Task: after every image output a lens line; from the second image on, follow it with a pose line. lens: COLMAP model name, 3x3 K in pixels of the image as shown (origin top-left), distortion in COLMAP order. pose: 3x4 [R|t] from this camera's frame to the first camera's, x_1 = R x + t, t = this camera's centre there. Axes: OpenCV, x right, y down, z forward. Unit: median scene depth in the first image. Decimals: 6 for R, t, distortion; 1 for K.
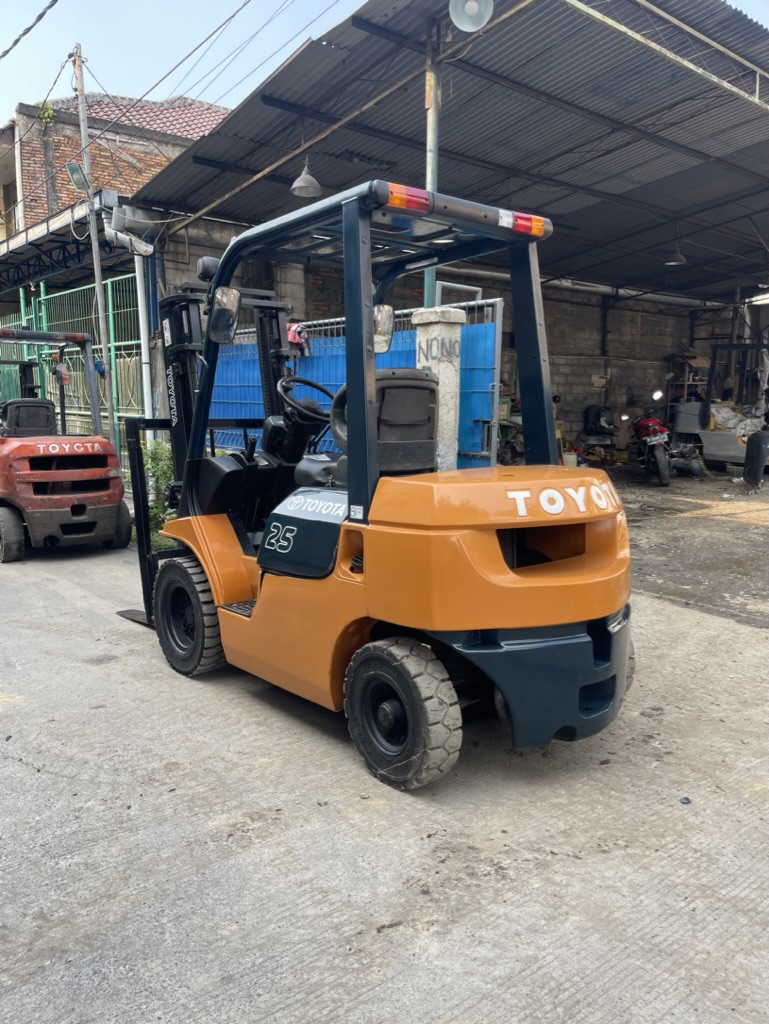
lens RADIAL K [[777.6, 0, 399.3], [0, 777.6, 510.5], [0, 0, 1]] dist [0.070121, -0.100680]
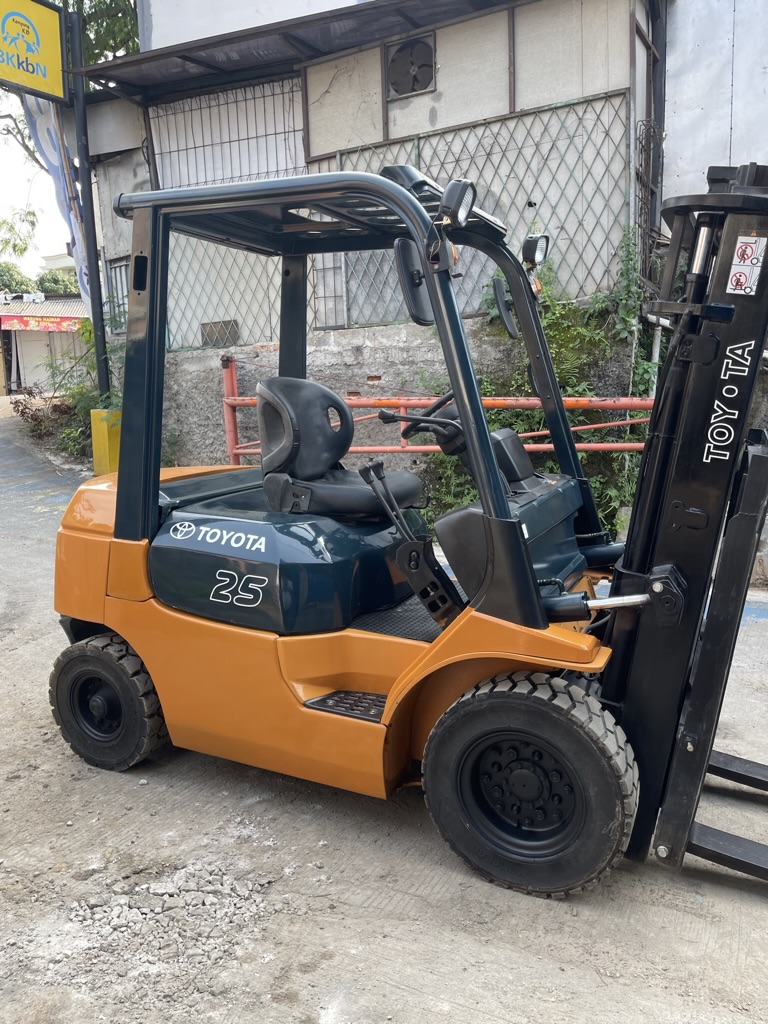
lens RADIAL K [[780.6, 0, 389.7], [0, 780.6, 517.9], [0, 0, 1]] dist [0.066572, -0.096941]
pose [[-0.912719, 0.083993, -0.399863, 0.351520], [-0.036243, 0.958143, 0.283988, -0.365215], [0.406978, 0.273693, -0.871470, 2.376901]]
